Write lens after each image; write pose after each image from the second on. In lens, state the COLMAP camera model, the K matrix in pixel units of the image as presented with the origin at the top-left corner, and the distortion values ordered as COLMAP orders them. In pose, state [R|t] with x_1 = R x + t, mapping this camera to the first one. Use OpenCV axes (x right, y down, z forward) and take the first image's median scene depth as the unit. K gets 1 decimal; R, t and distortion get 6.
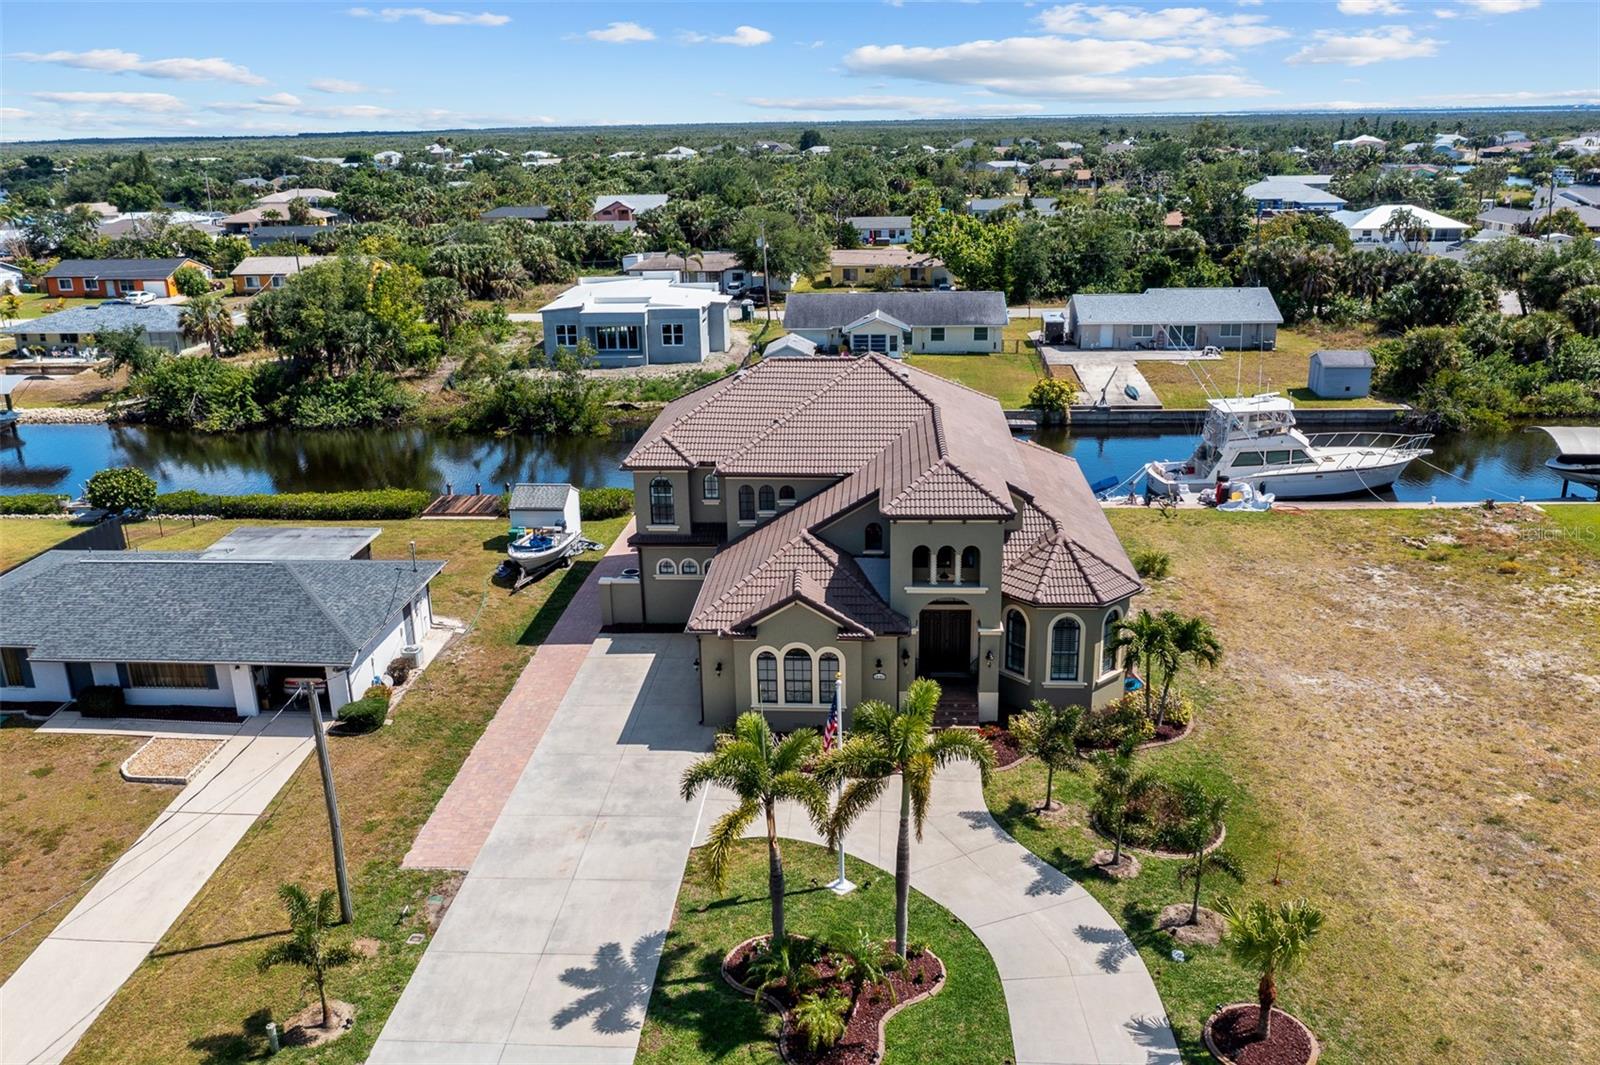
lens RADIAL K [[1265.3, 0, 810.4], [0, 1265.3, 550.1], [0, 0, 1]] dist [-0.016992, 0.014036]
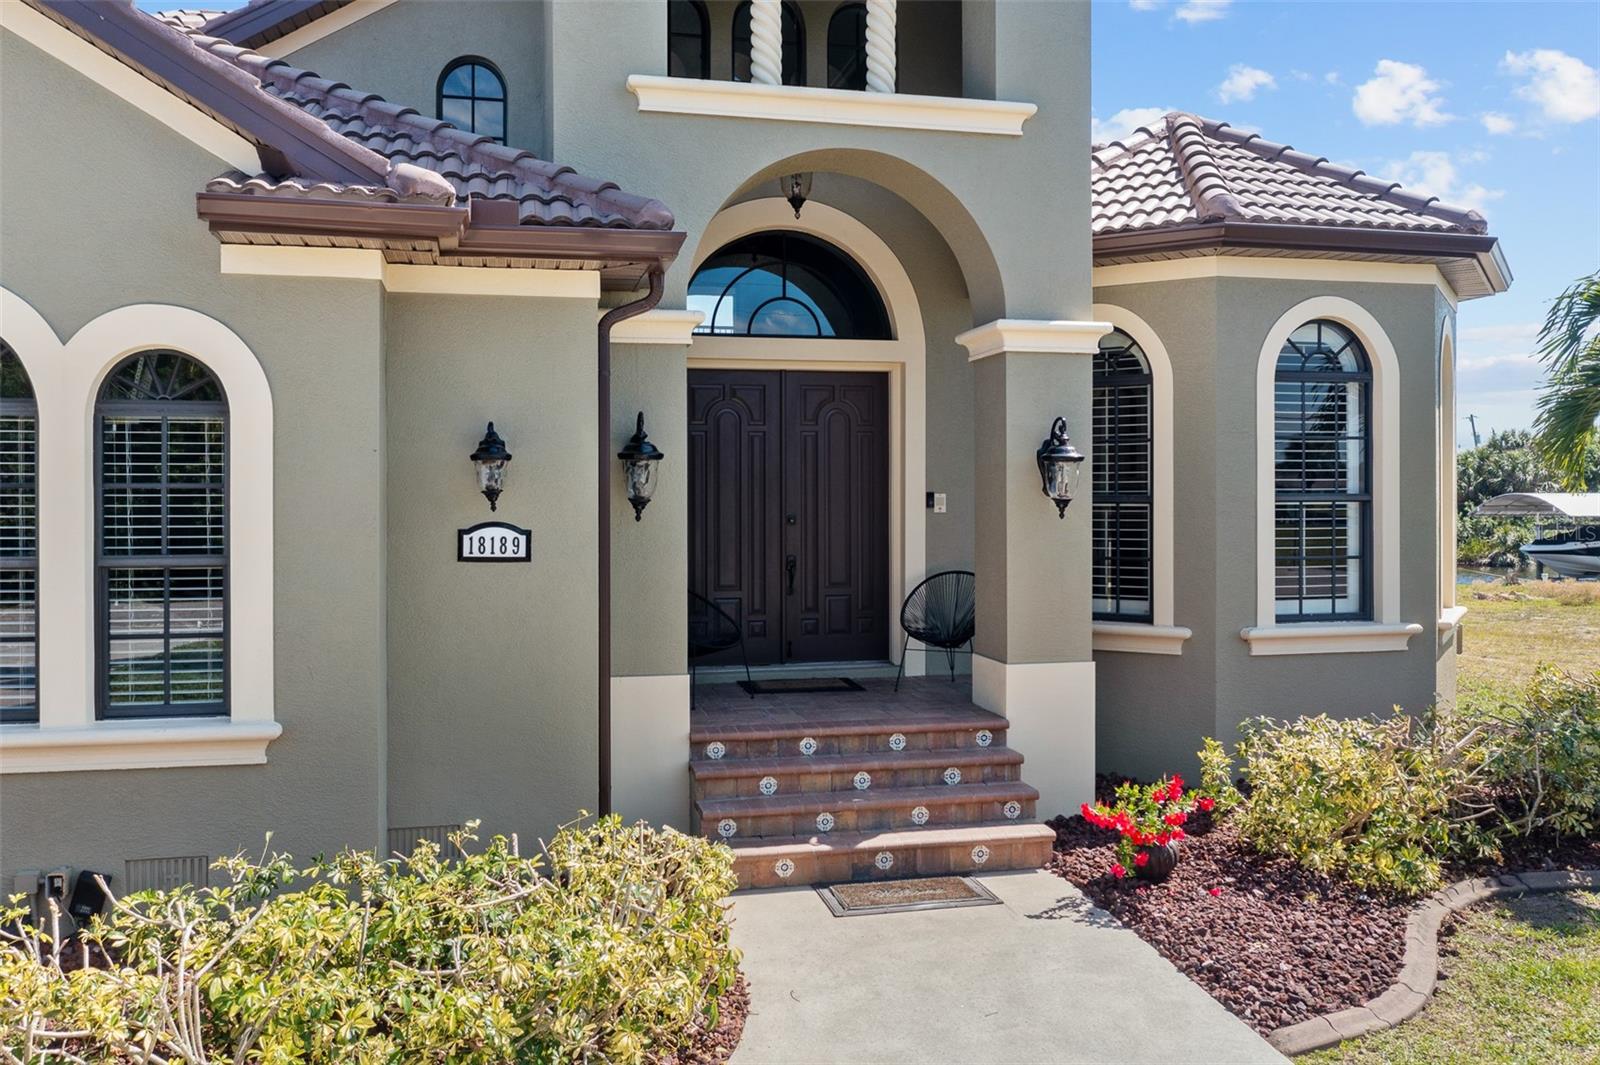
lens RADIAL K [[1265.3, 0, 801.8], [0, 1265.3, 515.7], [0, 0, 1]] dist [-0.016992, 0.014036]
pose [[0.960706, 0.009253, 0.277413, 0.038760], [0.076681, 0.951701, -0.297296, 0.123310], [-0.266765, 0.306886, 0.913596, 0.685138]]
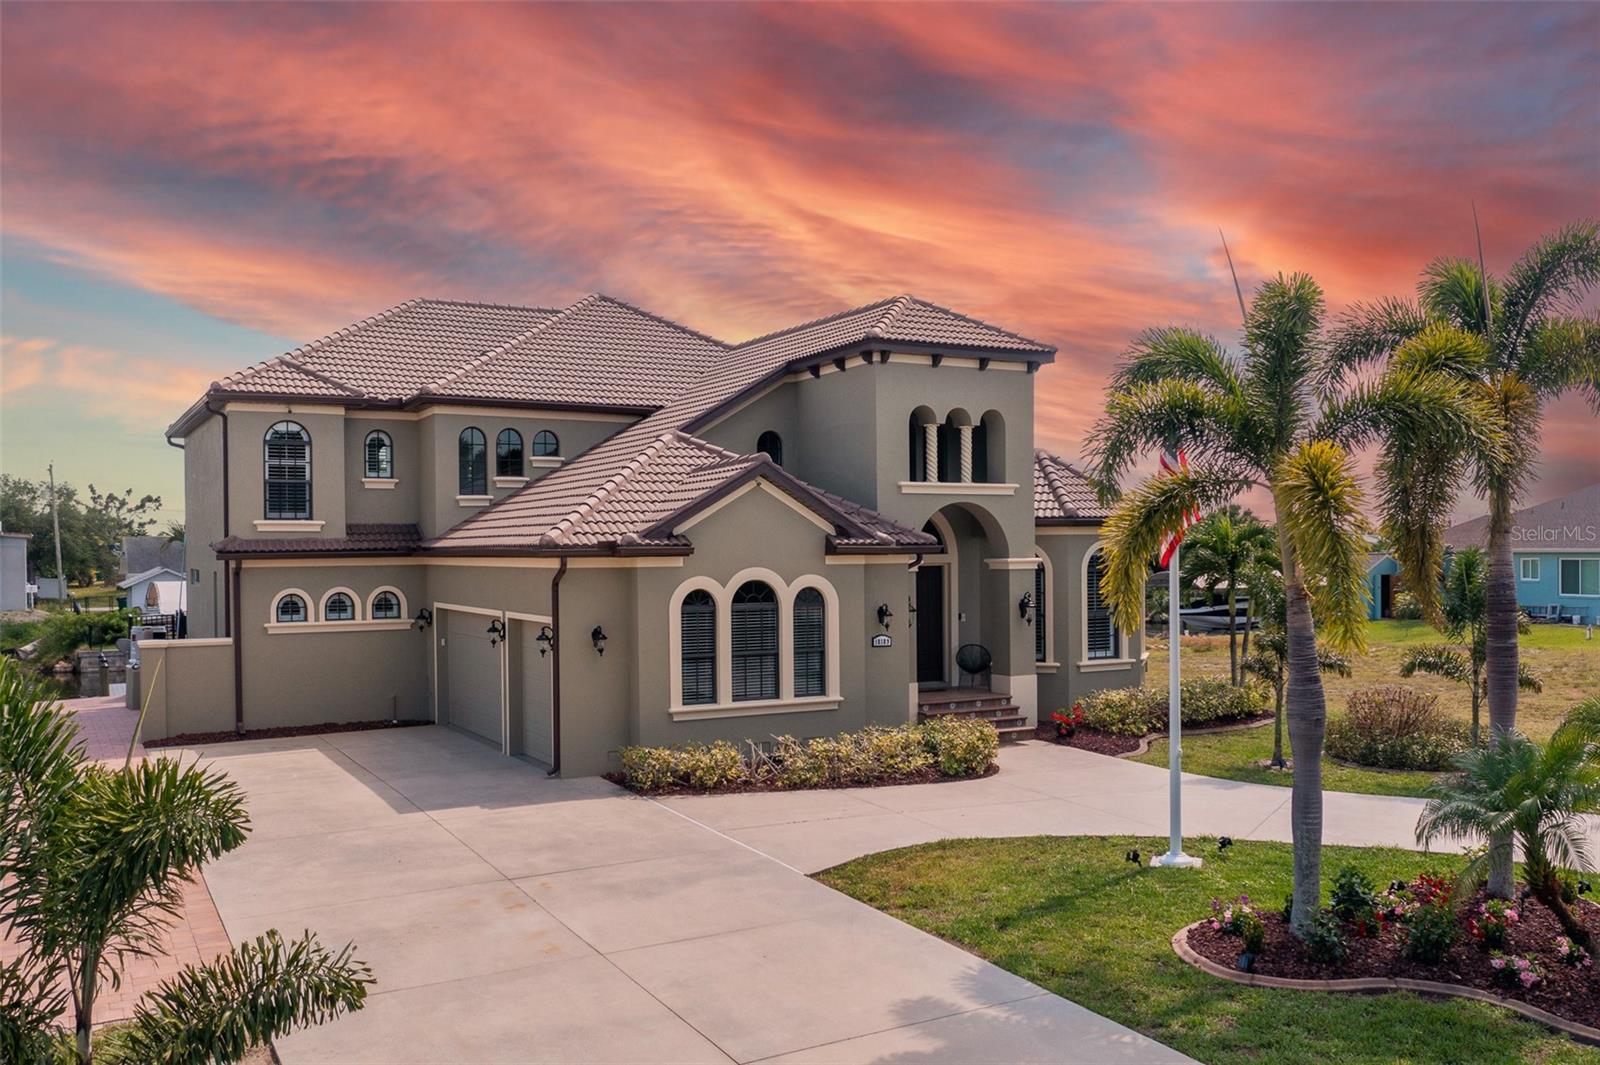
lens RADIAL K [[1399.9, 0, 896.2], [0, 1399.9, 576.4], [0, 0, 1]] dist [-0.026955, 0.016086]
pose [[0.822870, -0.003432, 0.568220, -0.231874], [0.179063, 0.950599, -0.253569, 0.186789], [-0.539279, 0.310401, 0.782834, 0.425715]]
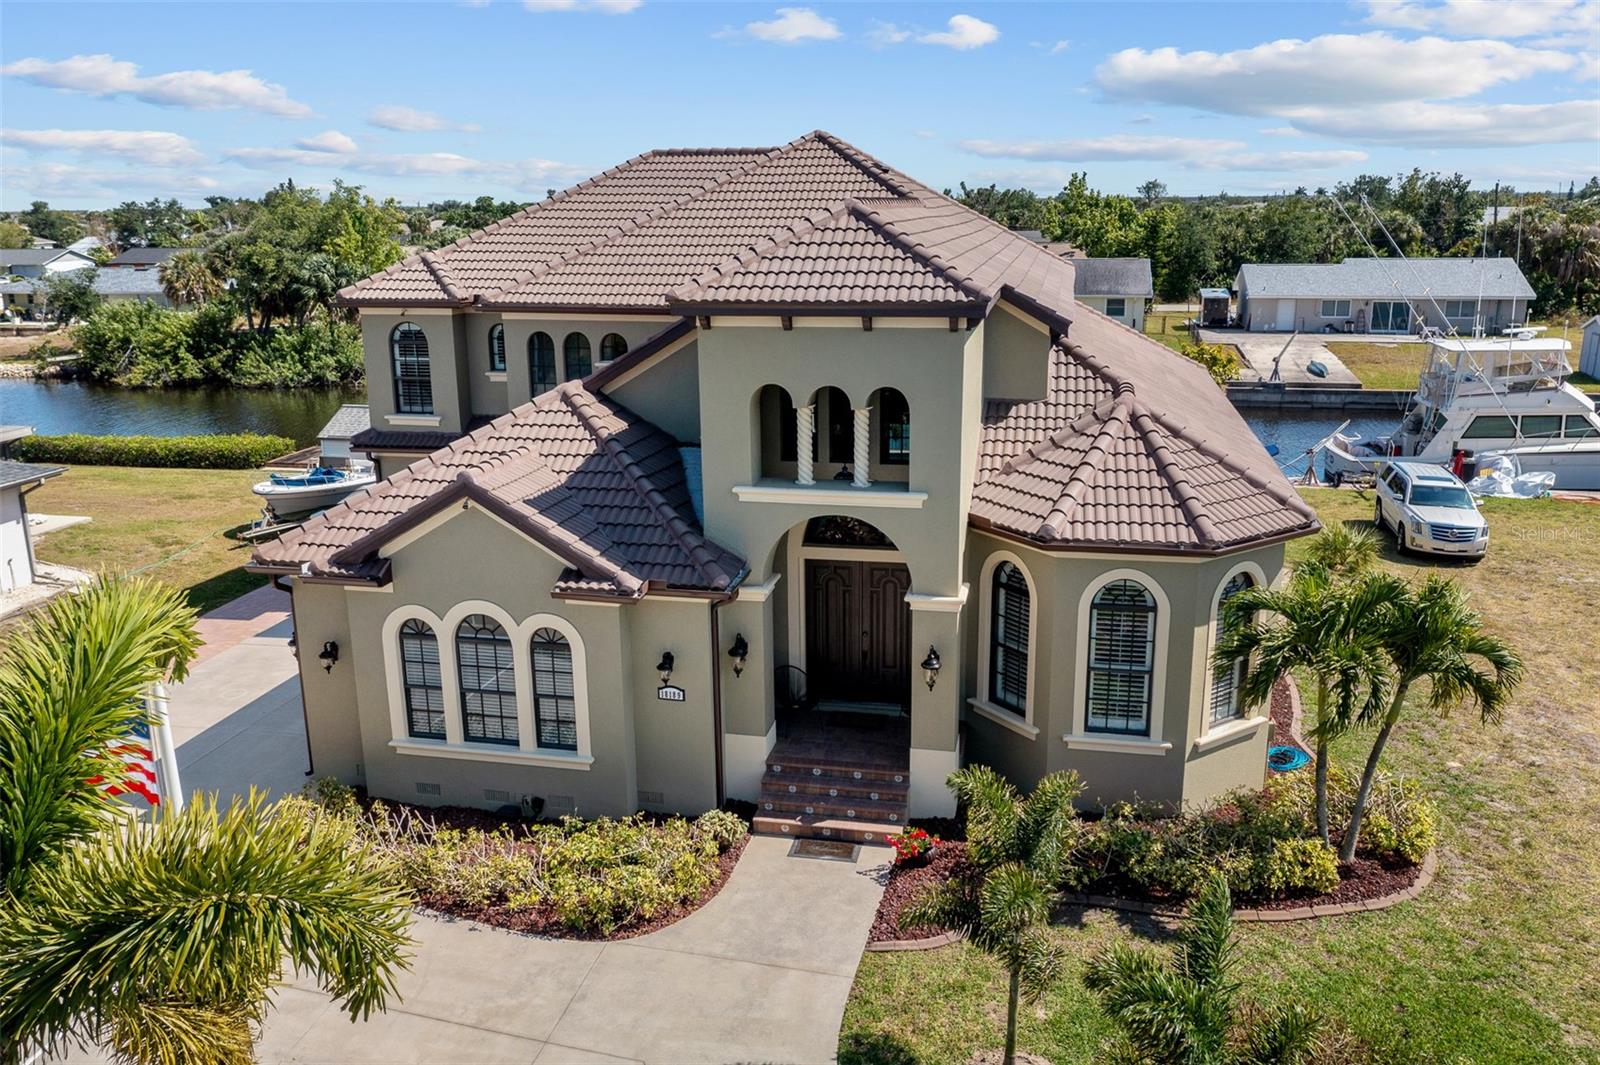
lens RADIAL K [[1265.3, 0, 808.1], [0, 1265.3, 548.1], [0, 0, 1]] dist [-0.016992, 0.014036]
pose [[0.989621, 0.044116, -0.136766, 0.129489], [-0.052257, 0.997033, -0.056514, 0.059433], [0.133867, 0.063074, 0.988990, 0.475223]]
